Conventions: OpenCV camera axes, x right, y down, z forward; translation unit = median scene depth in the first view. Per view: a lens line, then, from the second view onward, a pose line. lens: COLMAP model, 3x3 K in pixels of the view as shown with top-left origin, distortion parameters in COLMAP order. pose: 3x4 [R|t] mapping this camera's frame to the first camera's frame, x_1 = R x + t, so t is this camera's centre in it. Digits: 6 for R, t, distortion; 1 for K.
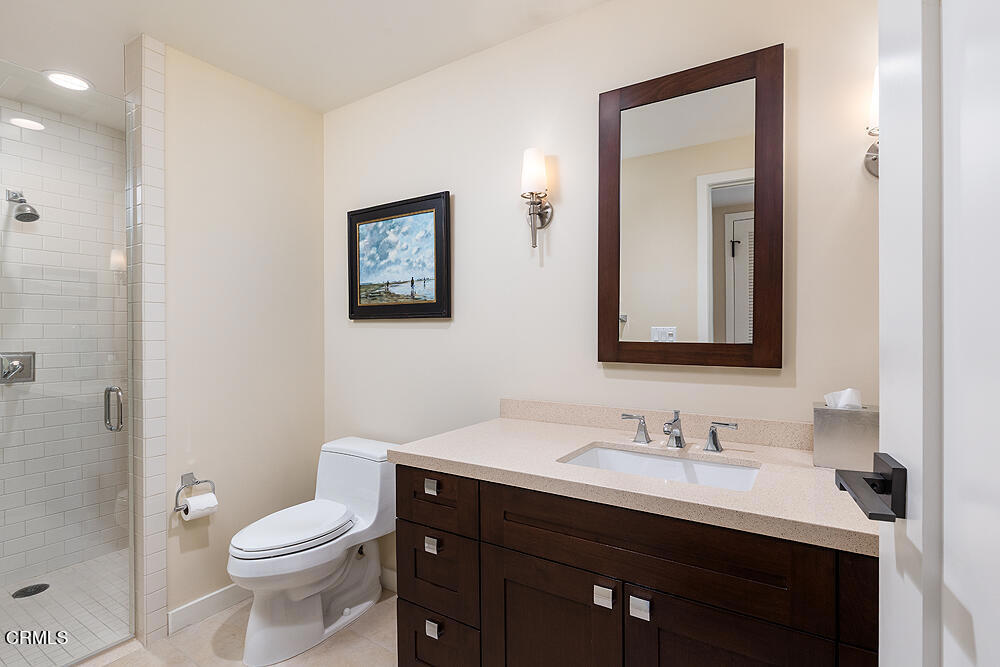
lens RADIAL K [[509.5, 0, 500.0], [0, 509.5, 333.5], [0, 0, 1]] dist [-0.000018, -0.000030]
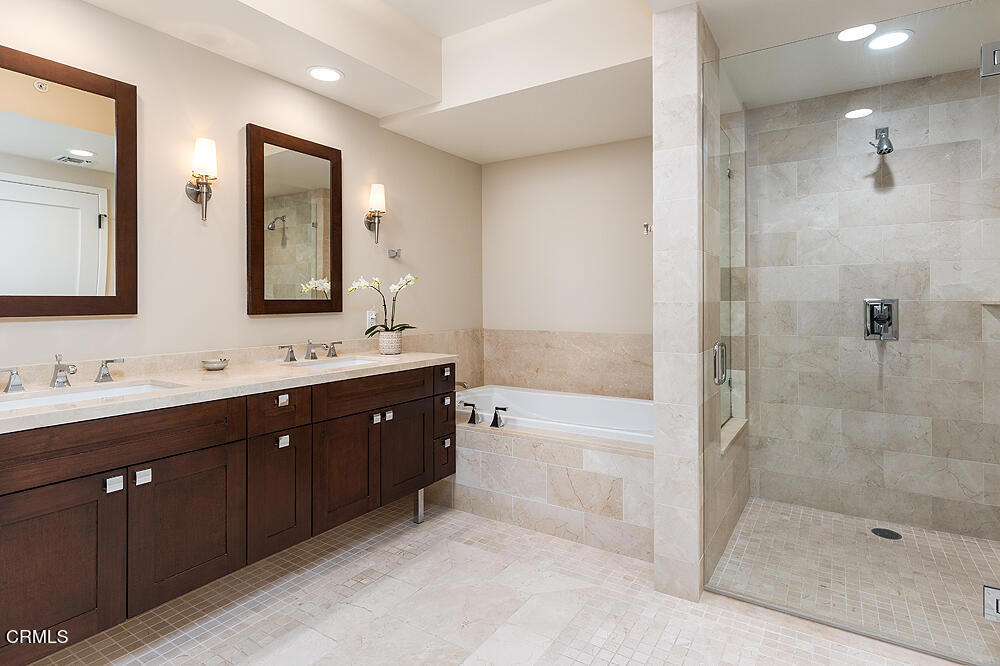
lens RADIAL K [[520.0, 0, 500.5], [0, 520.0, 299.2], [0, 0, 1]] dist [-0.000287, -0.000053]
pose [[-0.000084, 0.005608, 0.999984, -1.334685], [0.009325, 0.999941, -0.005607, 0.030875], [-0.999957, 0.009325, -0.000137, 0.341217]]
